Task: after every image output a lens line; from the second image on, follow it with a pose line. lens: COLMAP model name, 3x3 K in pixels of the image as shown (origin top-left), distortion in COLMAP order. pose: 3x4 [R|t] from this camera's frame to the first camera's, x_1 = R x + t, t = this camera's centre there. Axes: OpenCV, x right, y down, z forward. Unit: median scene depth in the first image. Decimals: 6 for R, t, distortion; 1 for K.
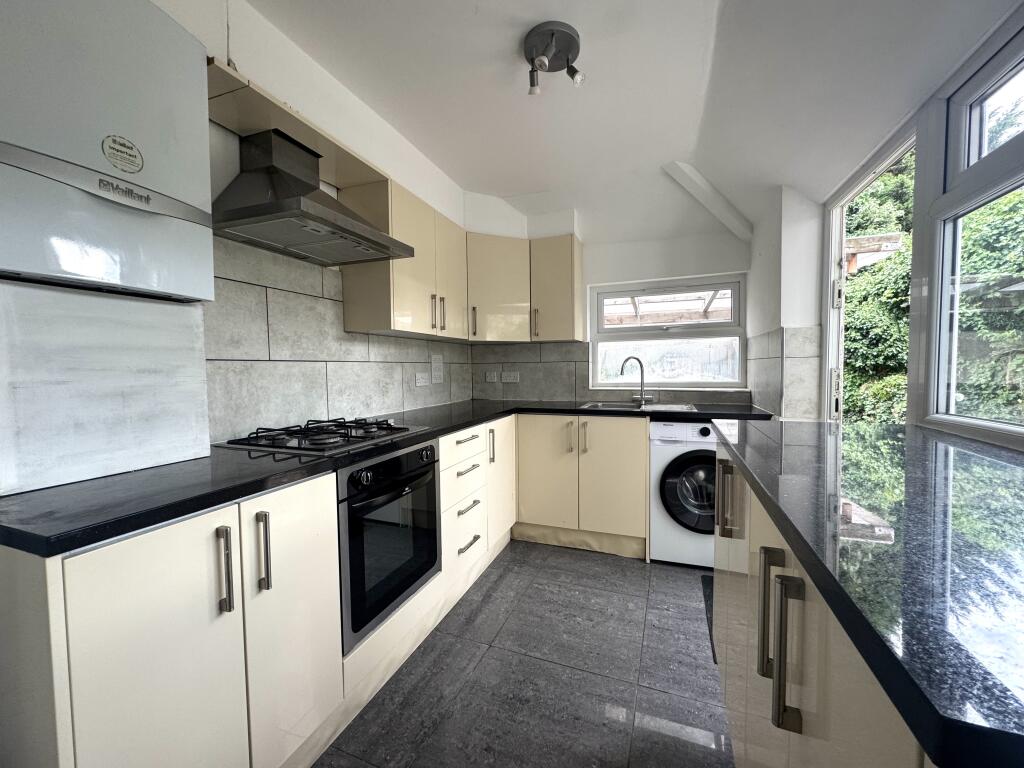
lens RADIAL K [[413.7, 0, 513.9], [0, 413.7, 387.3], [0, 0, 1]] dist [0.009643, 0.000006]
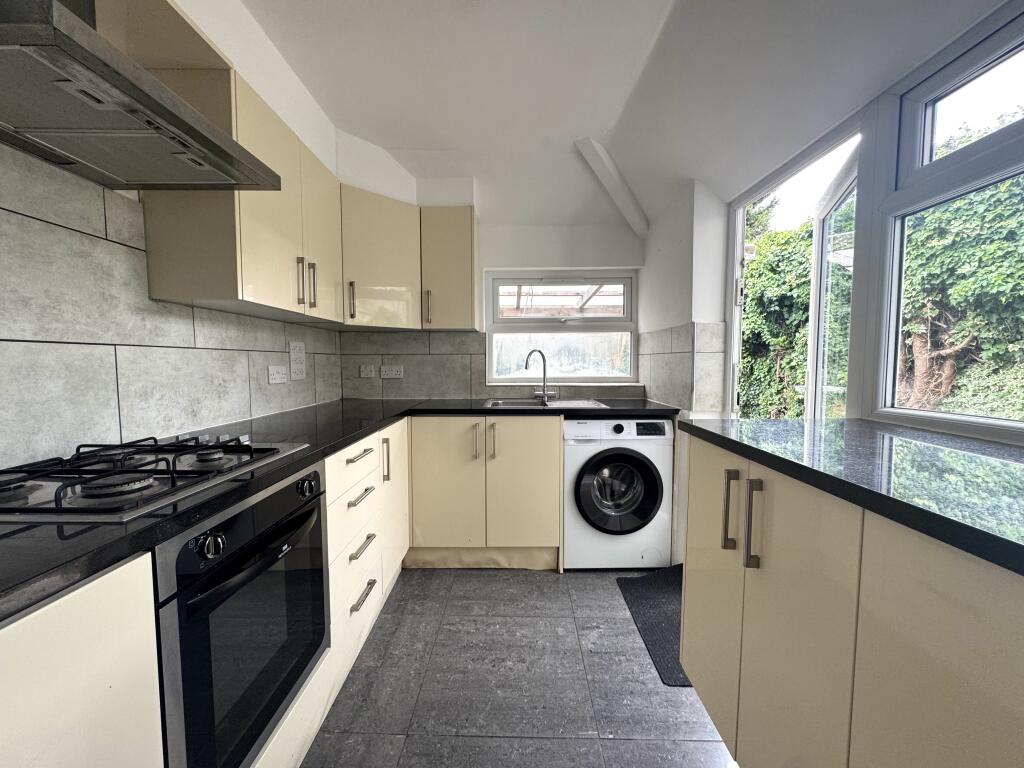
lens RADIAL K [[411.4, 0, 511.7], [0, 411.4, 387.2], [0, 0, 1]] dist [0.000480, 0.000154]
pose [[0.938351, -0.011777, 0.345483, -0.095594], [0.007665, 0.999883, 0.013267, -0.003409], [-0.345599, -0.009801, 0.938331, 0.190192]]
